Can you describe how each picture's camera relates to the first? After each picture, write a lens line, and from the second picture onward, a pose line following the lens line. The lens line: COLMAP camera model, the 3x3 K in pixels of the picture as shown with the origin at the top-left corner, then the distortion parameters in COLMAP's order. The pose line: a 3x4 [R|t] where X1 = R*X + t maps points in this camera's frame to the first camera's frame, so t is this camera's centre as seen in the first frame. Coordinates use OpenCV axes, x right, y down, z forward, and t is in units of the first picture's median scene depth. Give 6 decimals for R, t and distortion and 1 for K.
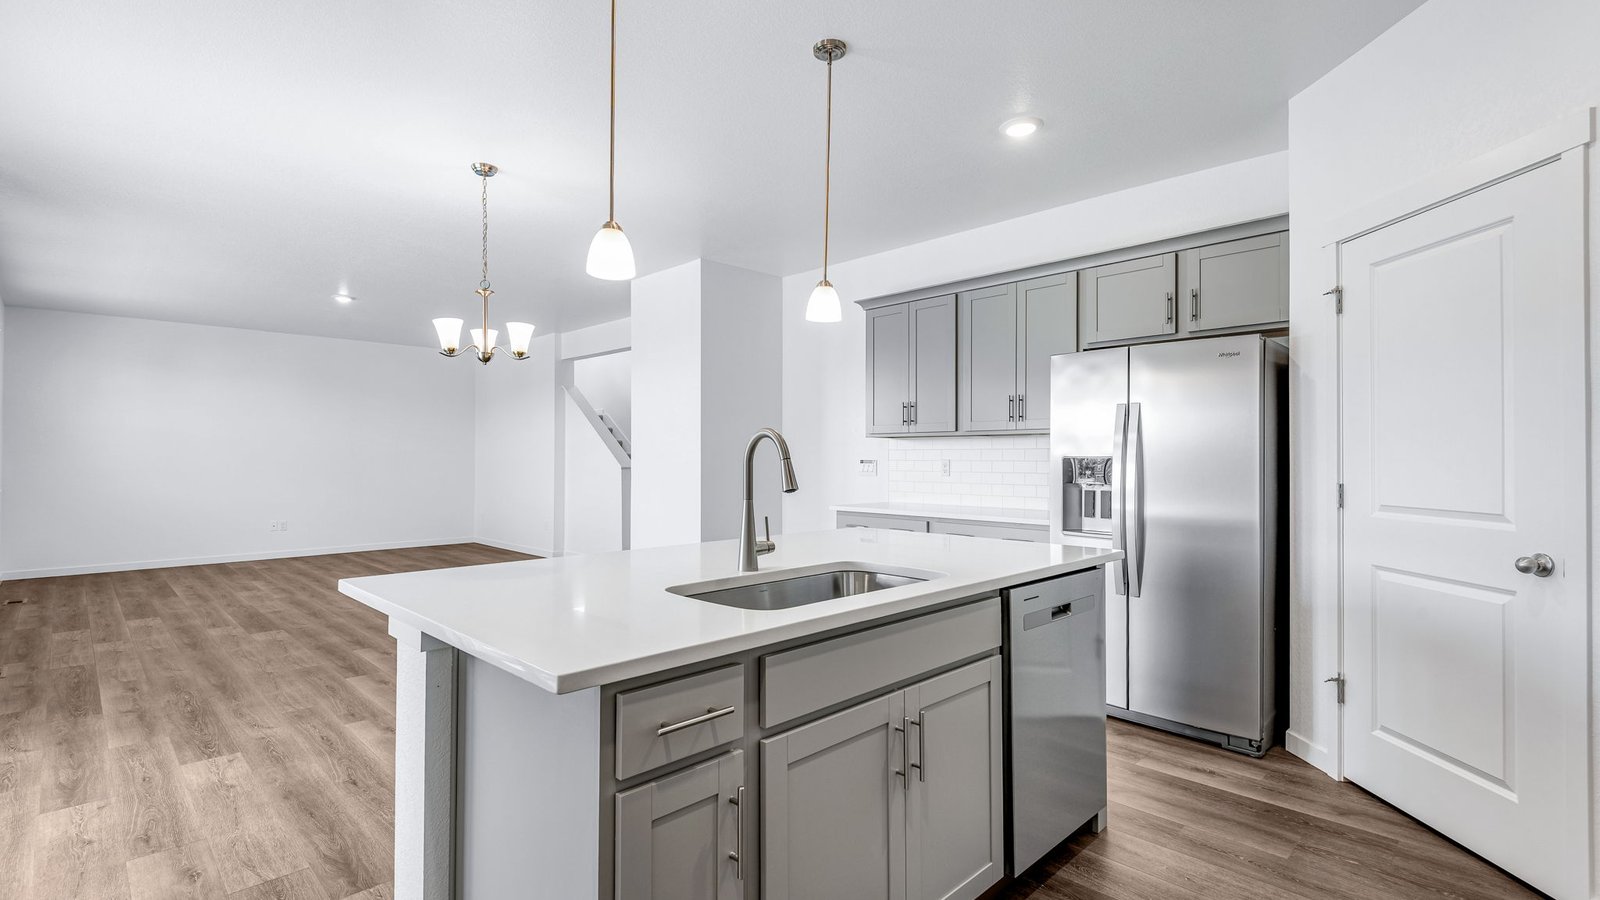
lens RADIAL K [[710.3, 0, 775.5], [0, 710.3, 450.7], [0, 0, 1]] dist [0.017726, -0.006701]
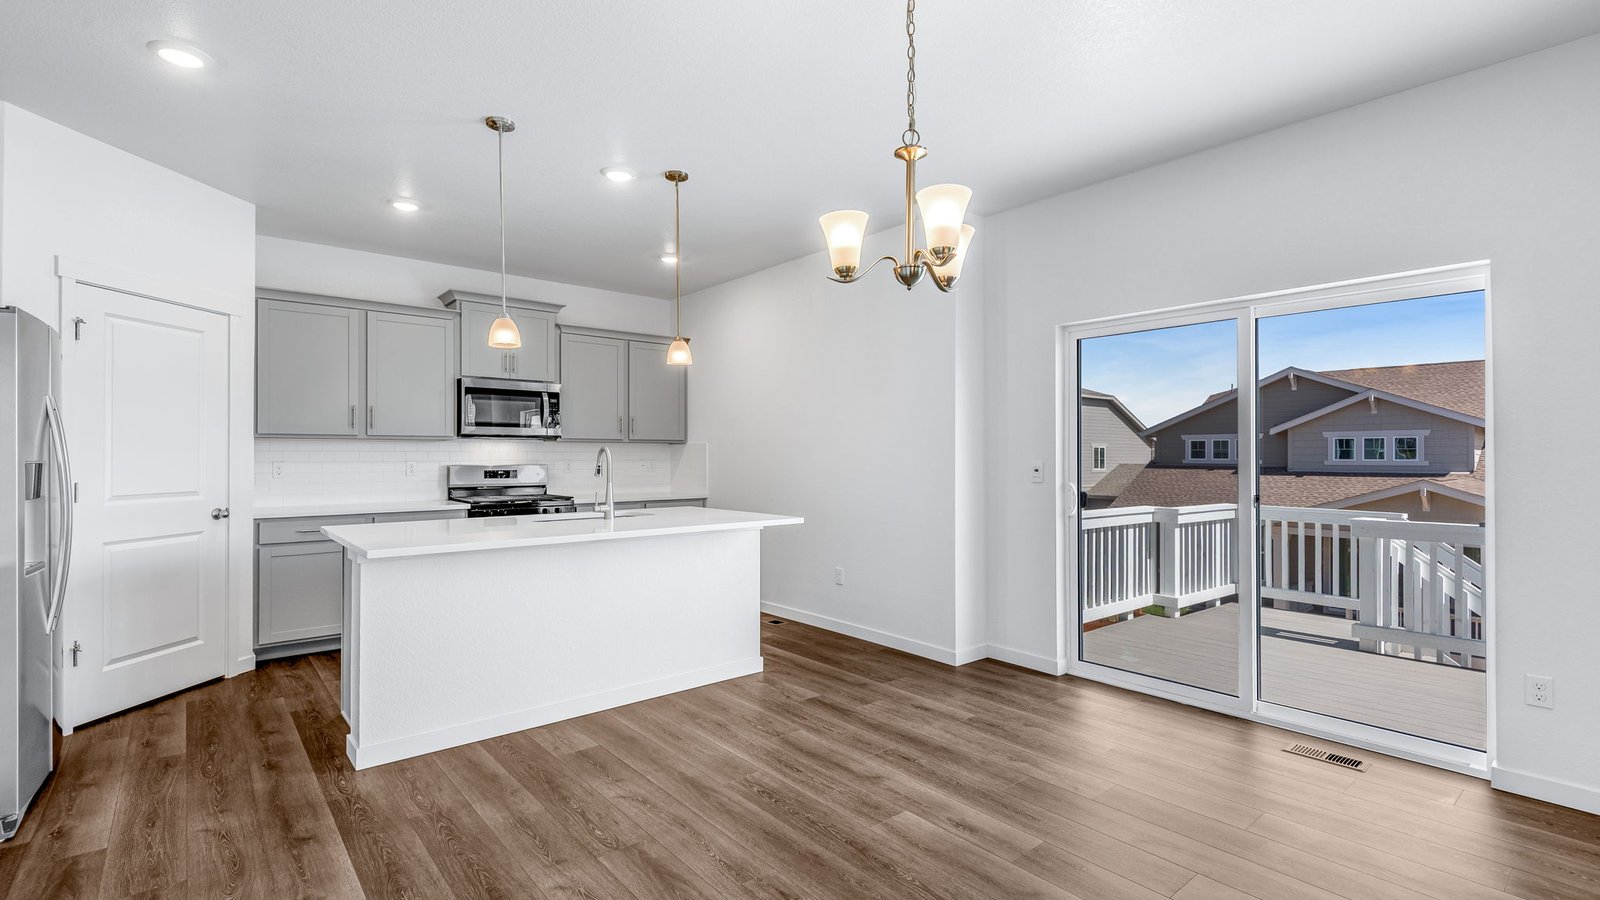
lens RADIAL K [[710.3, 0, 775.5], [0, 710.3, 450.7], [0, 0, 1]] dist [0.017726, -0.006701]
pose [[-0.994195, 0.003549, 0.107539, -0.496799], [0.002325, 0.999931, -0.011501, 0.008321], [-0.107572, -0.011184, -0.994134, 2.046581]]
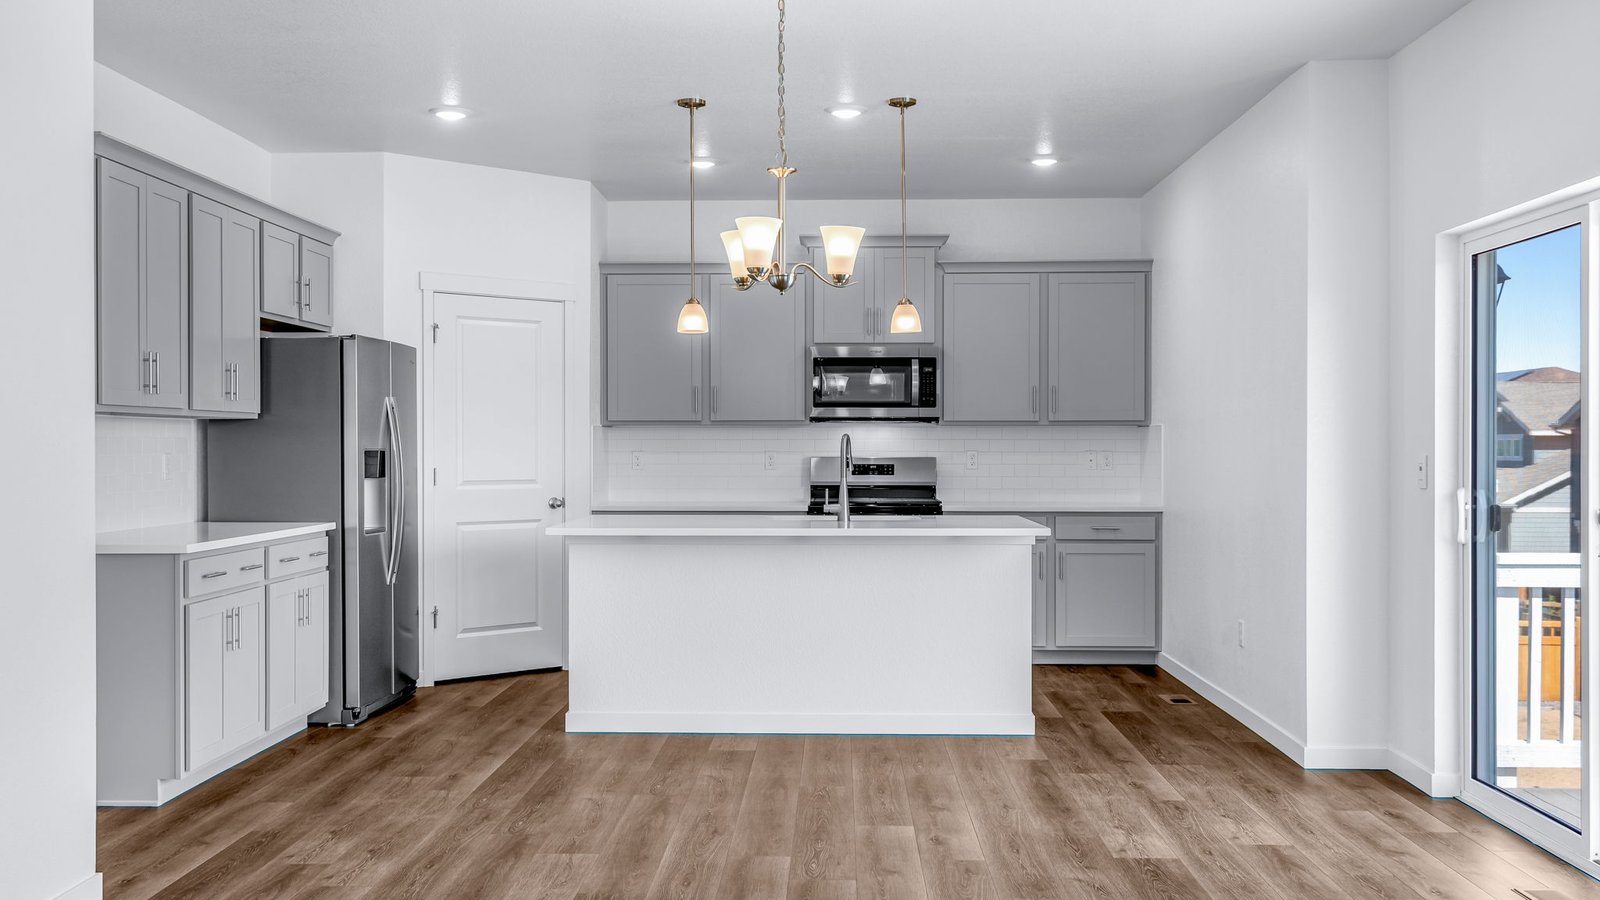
lens RADIAL K [[1487.0, 0, 800.0], [0, 1487.0, 450.0], [0, 0, 1]] dist [0.069278, -0.256651]
pose [[-0.687626, -0.000214, 0.726065, -1.738863], [-0.002071, 0.999996, -0.001667, 0.014365], [-0.726062, -0.002650, -0.687624, 2.428870]]
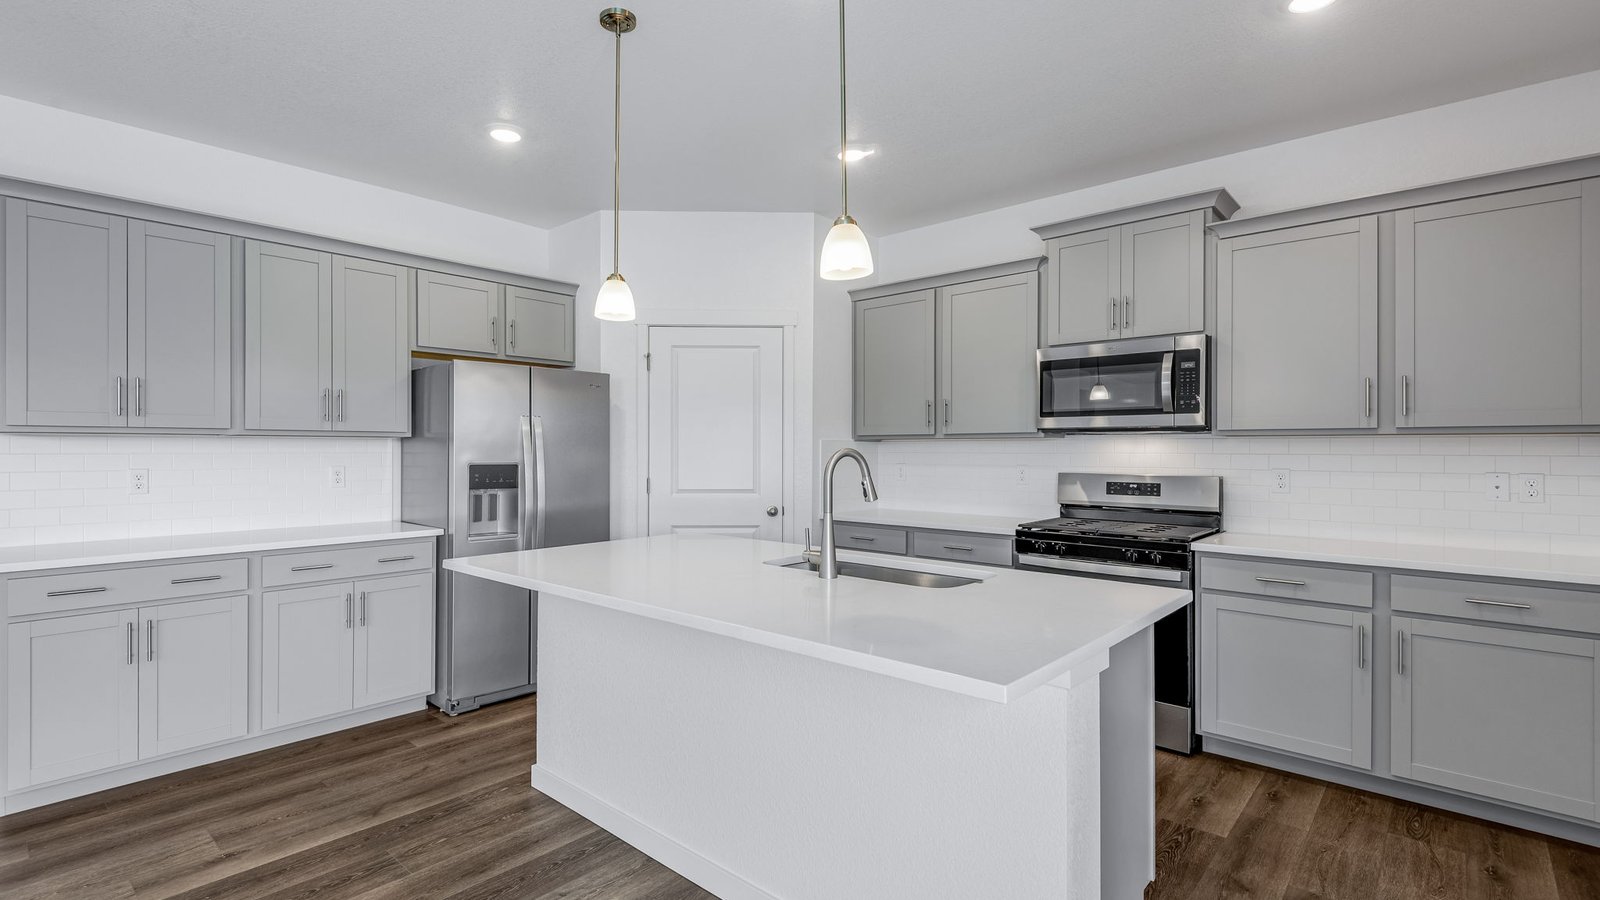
lens RADIAL K [[710.3, 0, 775.5], [0, 710.3, 450.7], [0, 0, 1]] dist [0.017726, -0.006701]
pose [[-0.036710, 0.001058, 0.999325, -0.794002], [-0.006597, 0.999977, -0.001301, -0.013945], [-0.999304, -0.006640, -0.036702, 0.785790]]
